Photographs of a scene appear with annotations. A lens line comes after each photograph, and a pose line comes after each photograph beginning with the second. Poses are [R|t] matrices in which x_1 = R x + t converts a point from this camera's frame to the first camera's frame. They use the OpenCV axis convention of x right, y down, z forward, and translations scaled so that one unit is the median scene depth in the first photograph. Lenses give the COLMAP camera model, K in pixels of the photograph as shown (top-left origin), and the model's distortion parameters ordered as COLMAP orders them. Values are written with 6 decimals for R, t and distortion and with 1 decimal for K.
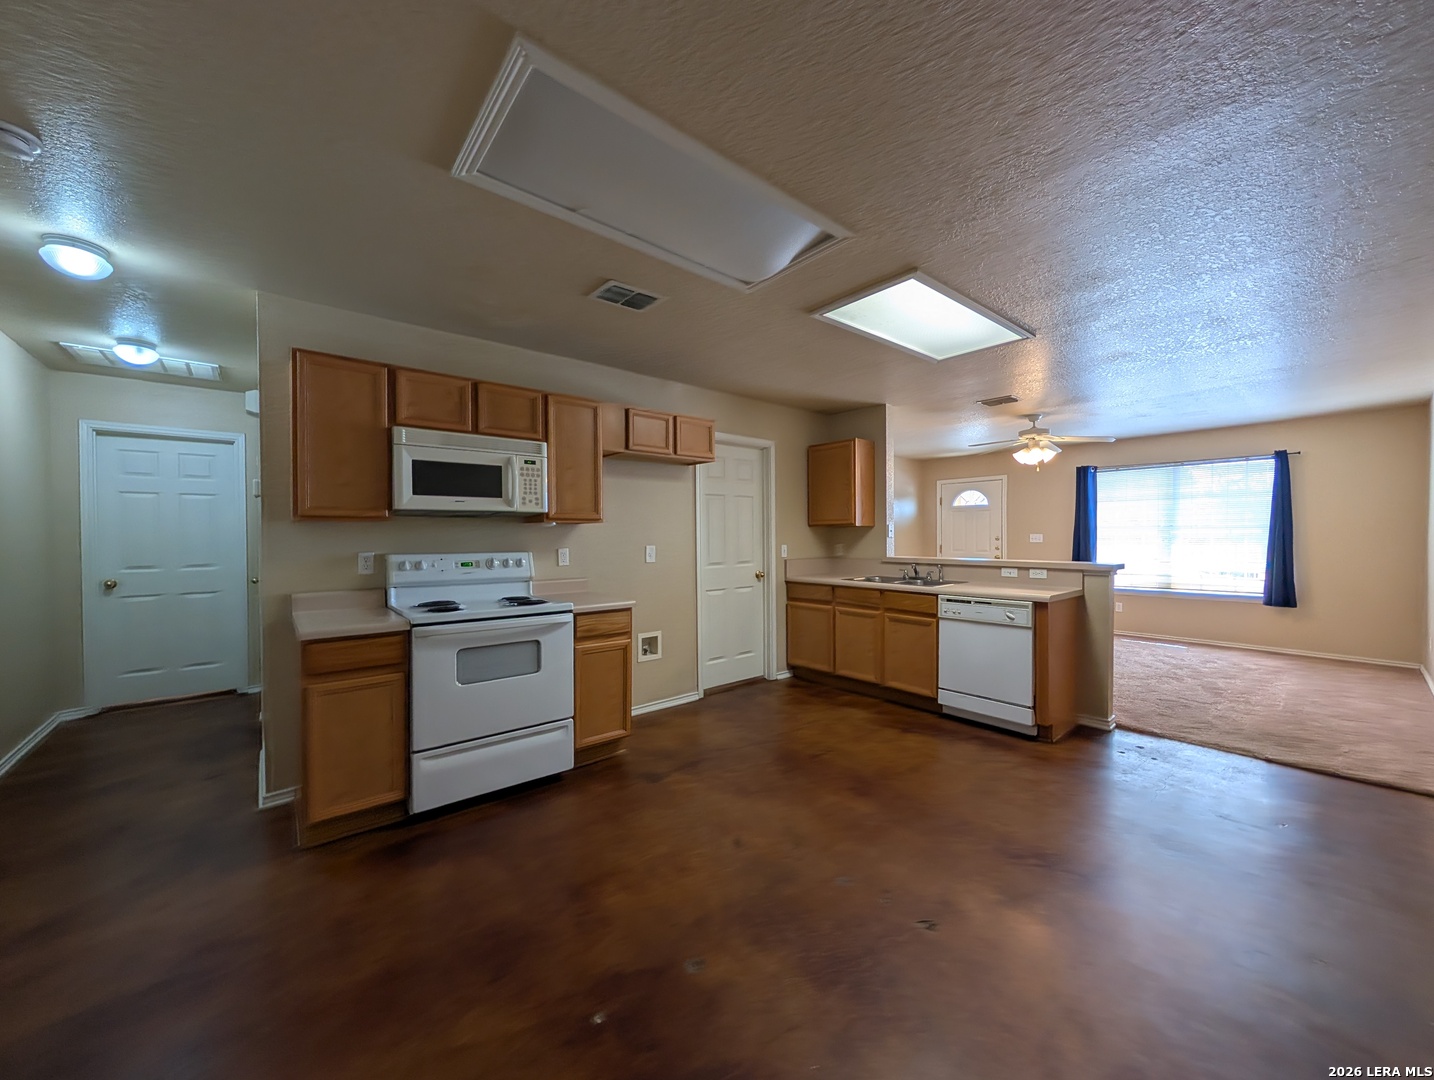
lens RADIAL K [[541.1, 0, 717.0], [0, 541.1, 540.0], [0, 0, 1]] dist [-0.000346, 0.000177]
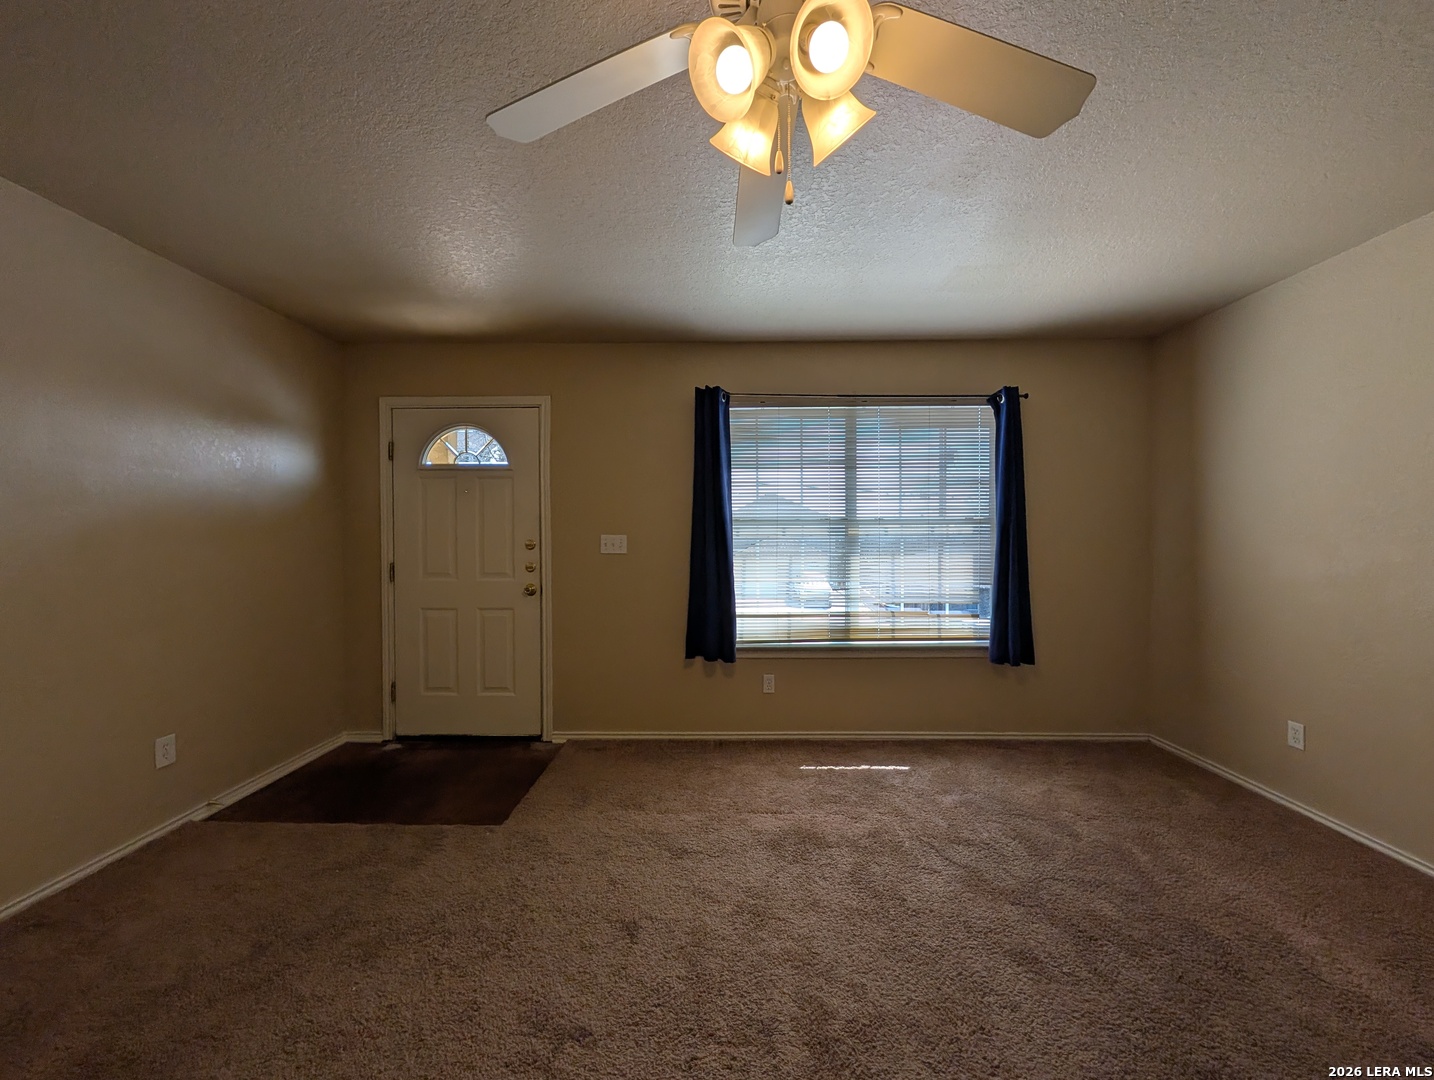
lens RADIAL K [[541.1, 0, 717.0], [0, 541.1, 540.0], [0, 0, 1]] dist [-0.000346, 0.000177]
pose [[0.653567, -0.008879, 0.756816, 0.349957], [0.007649, 0.999958, 0.005127, -0.009210], [-0.756830, 0.002438, 0.653608, 0.730536]]
